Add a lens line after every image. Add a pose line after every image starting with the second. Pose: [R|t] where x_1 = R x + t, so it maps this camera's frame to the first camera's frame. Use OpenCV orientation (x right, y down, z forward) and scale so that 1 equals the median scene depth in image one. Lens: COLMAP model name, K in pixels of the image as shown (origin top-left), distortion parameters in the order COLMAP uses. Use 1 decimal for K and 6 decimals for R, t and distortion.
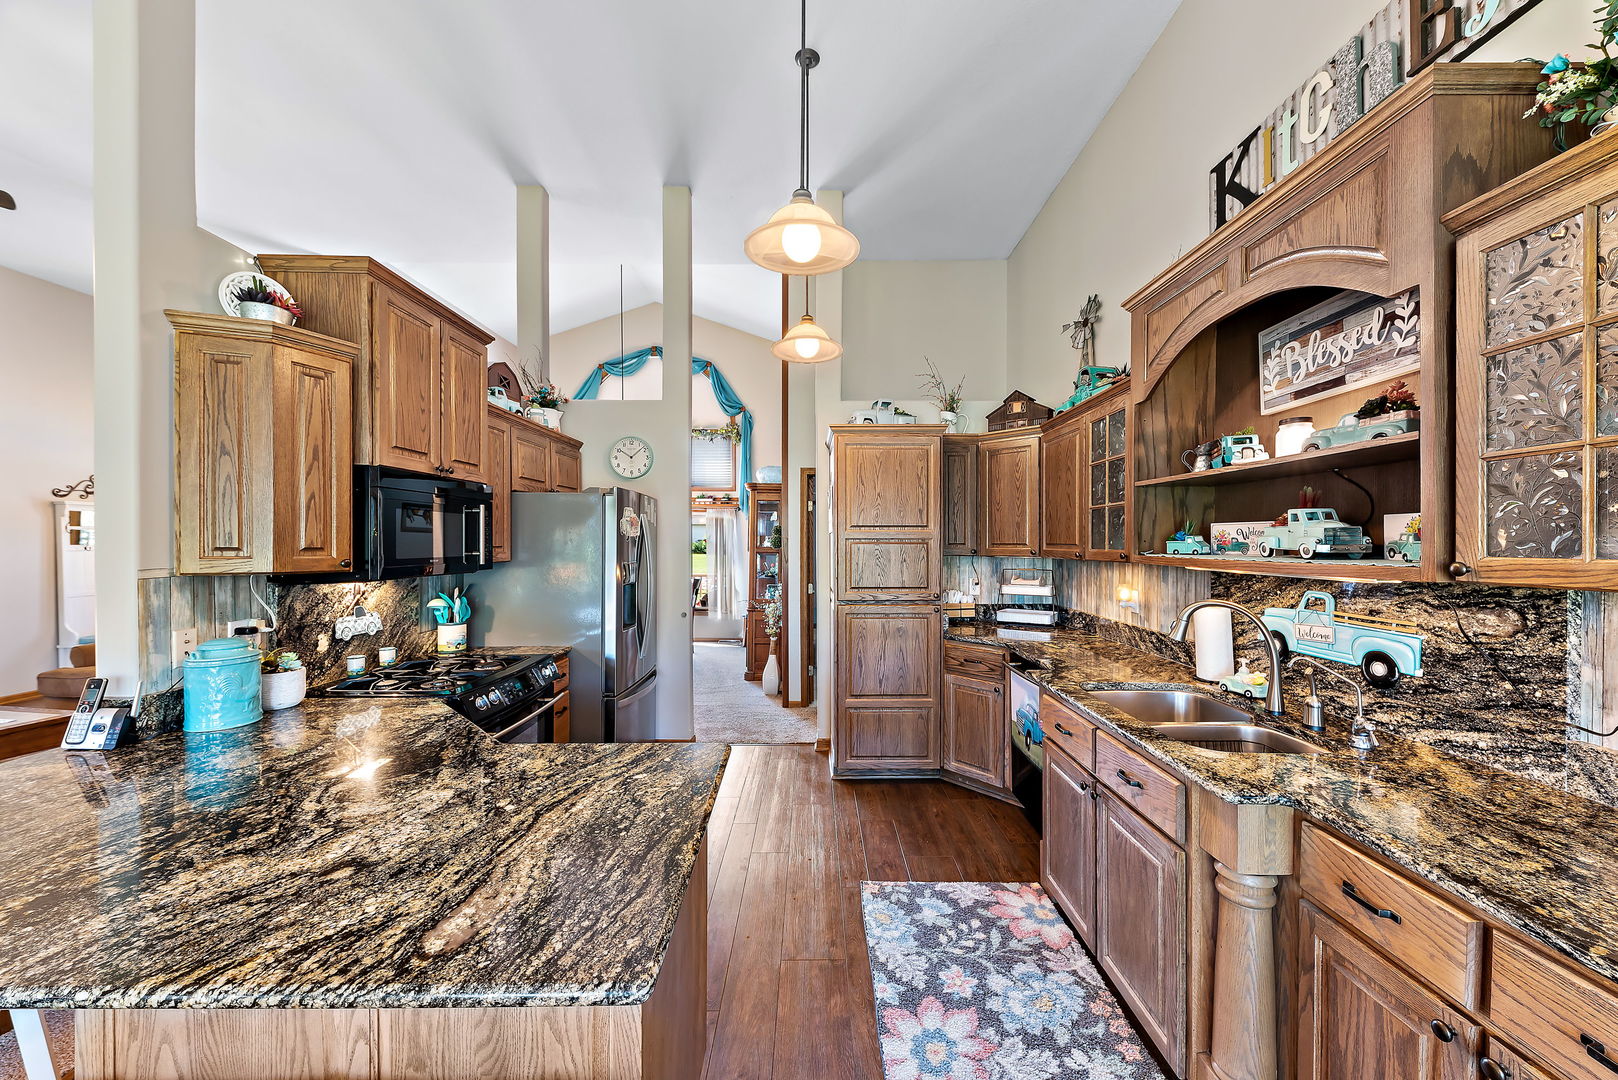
lens RADIAL K [[733.5, 0, 809.0], [0, 733.5, 540.0], [0, 0, 1]] dist [0.002617, 0.000216]
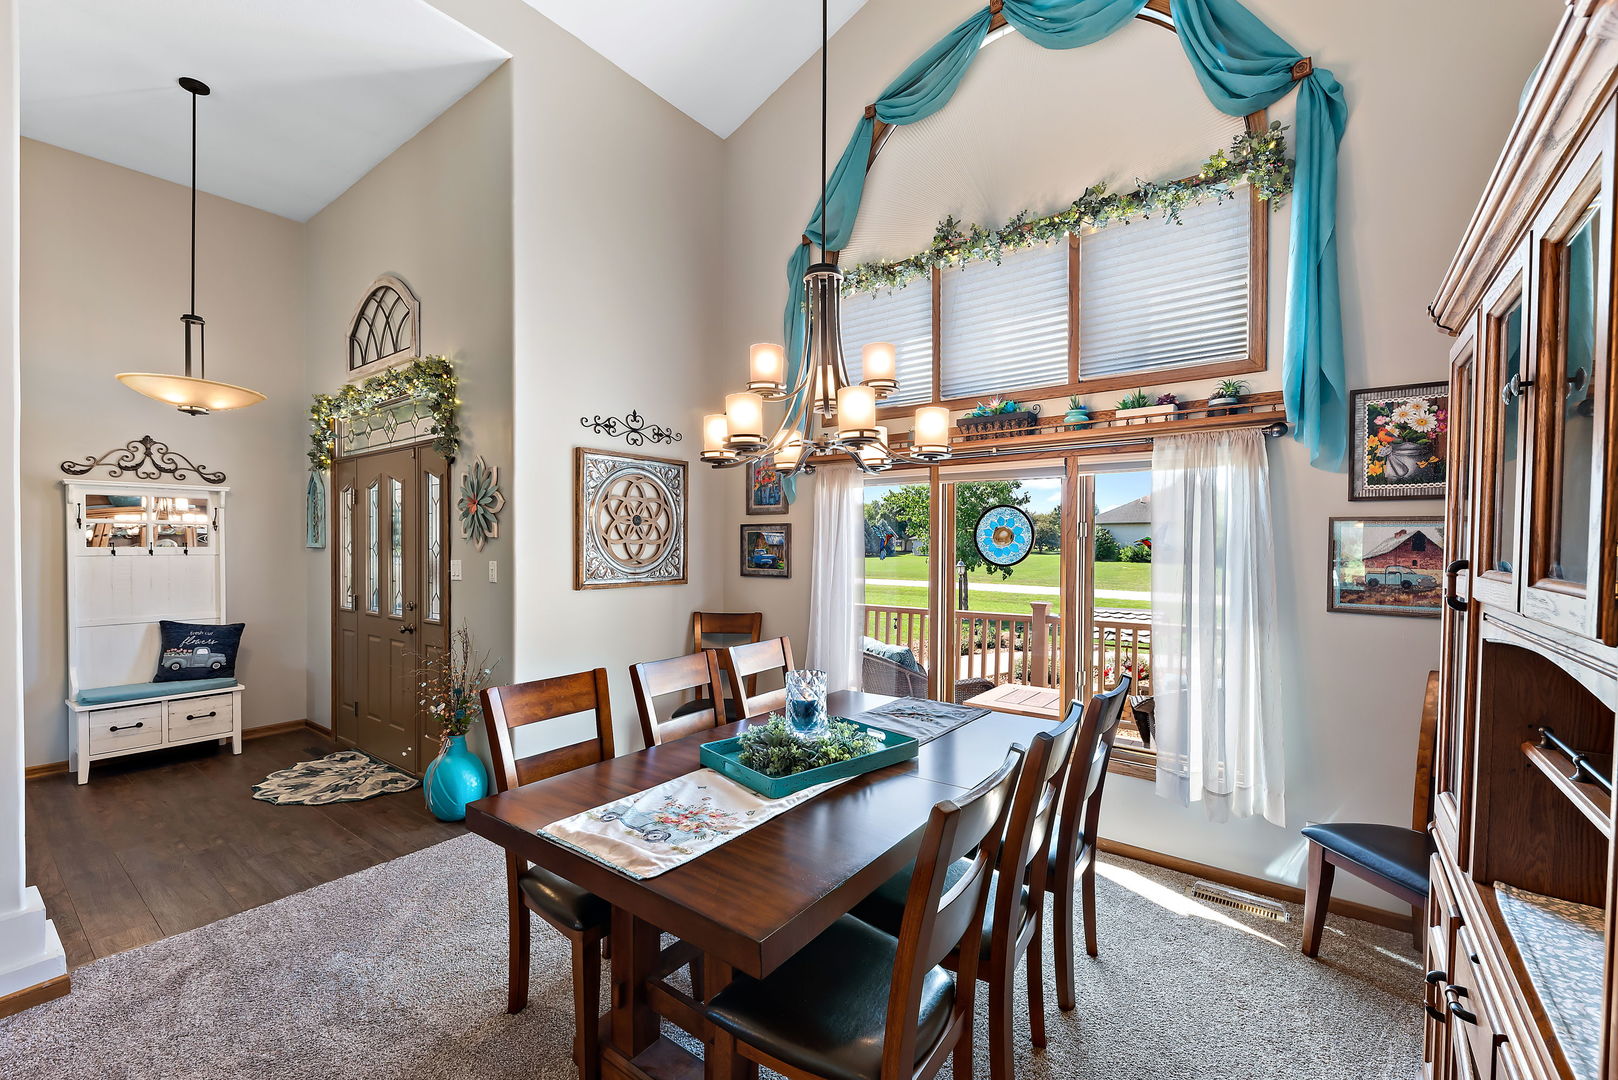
lens RADIAL K [[666.6, 0, 809.0], [0, 666.6, 540.0], [0, 0, 1]] dist [-0.000457, -0.000089]
pose [[0.794734, 0.001947, -0.606954, -0.084523], [-0.004842, 0.999983, -0.003132, 0.000558], [0.606938, 0.005428, 0.794731, 0.689811]]
